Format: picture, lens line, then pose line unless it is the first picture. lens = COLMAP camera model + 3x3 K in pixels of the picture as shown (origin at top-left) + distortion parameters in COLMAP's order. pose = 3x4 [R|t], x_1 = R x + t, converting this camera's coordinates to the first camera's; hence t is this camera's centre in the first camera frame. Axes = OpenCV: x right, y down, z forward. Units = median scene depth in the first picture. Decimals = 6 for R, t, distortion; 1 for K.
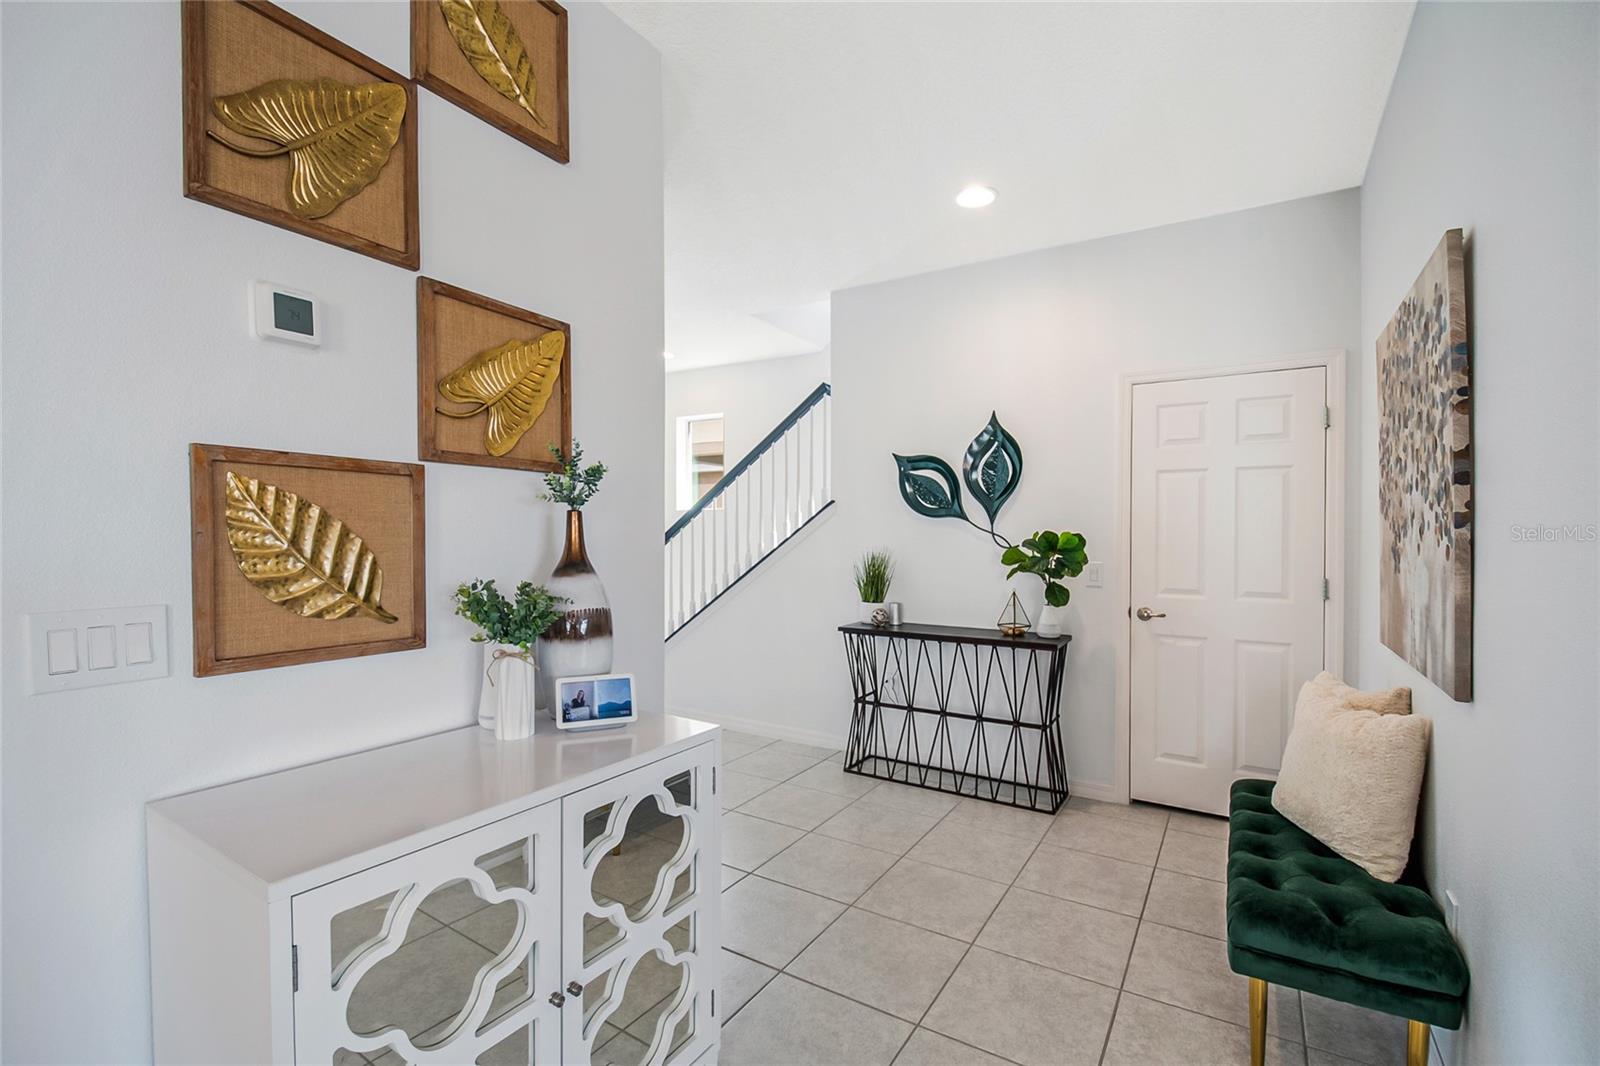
lens RADIAL K [[715.5, 0, 811.1], [0, 715.5, 545.8], [0, 0, 1]] dist [0.015020, -0.019640]
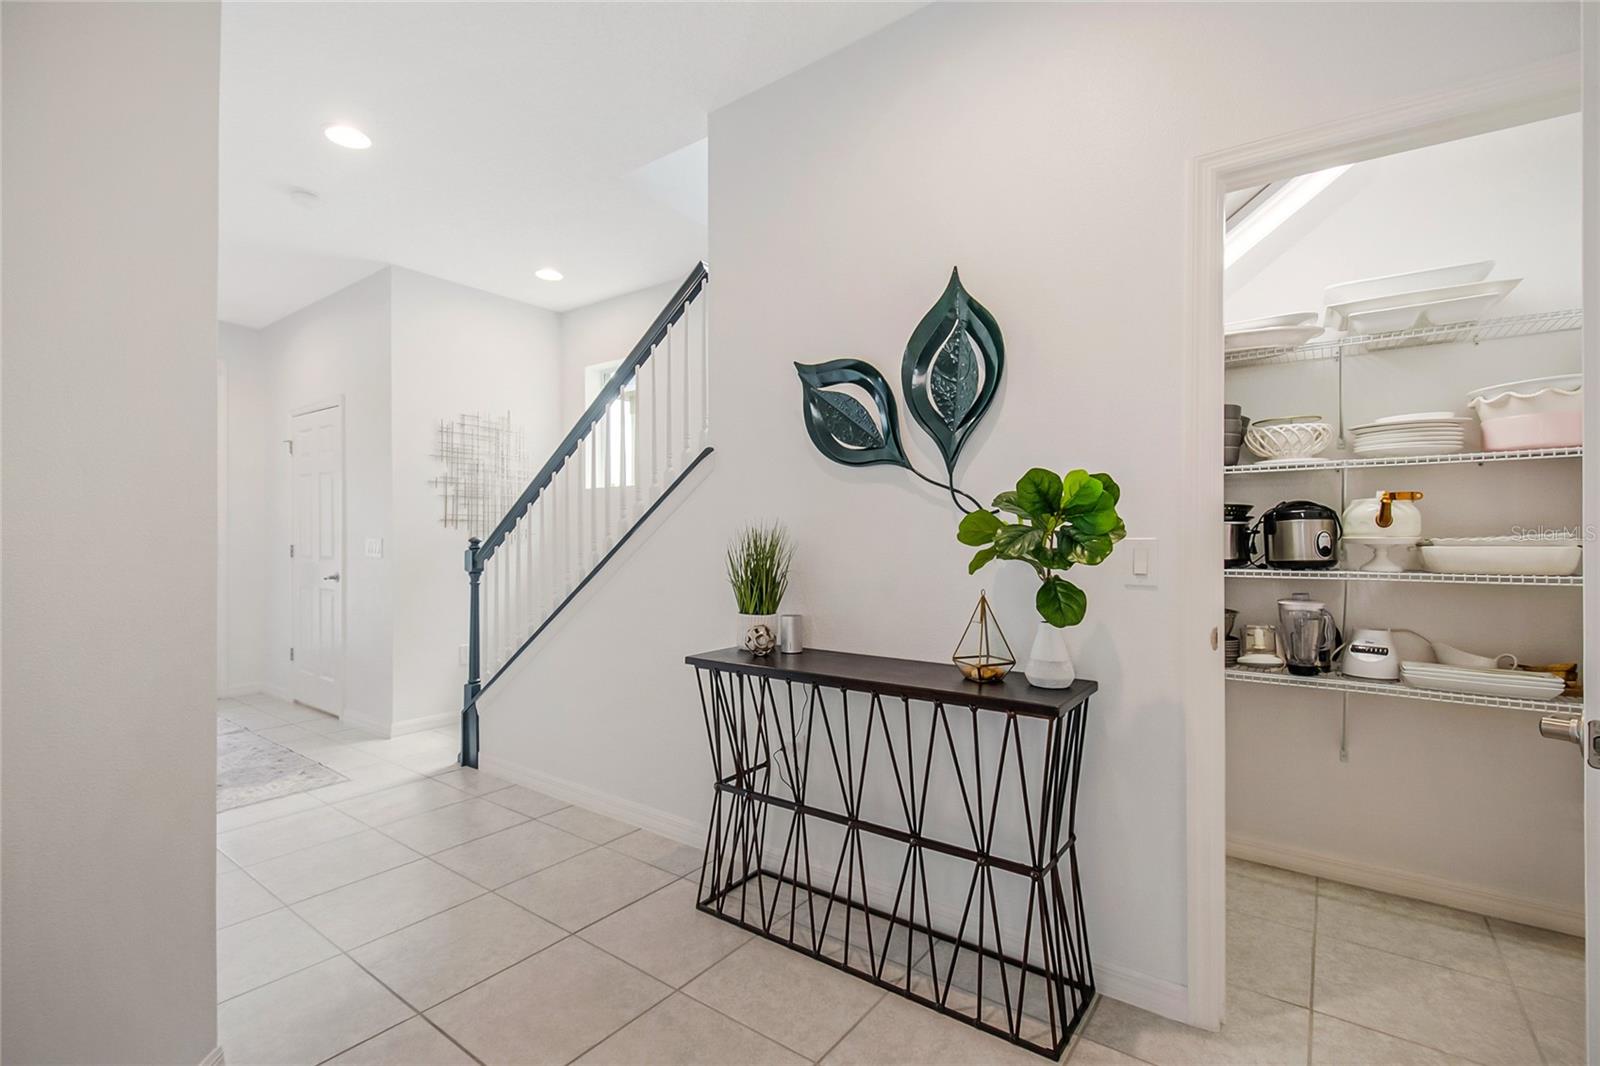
lens RADIAL K [[722.6, 0, 800.2], [0, 722.6, 542.5], [0, 0, 1]] dist [-0.001048, 0.000122]
pose [[0.995026, -0.001646, -0.099598, 0.202737], [0.000216, 0.999897, -0.014373, 0.032563], [0.099612, 0.014280, 0.994924, 0.463868]]
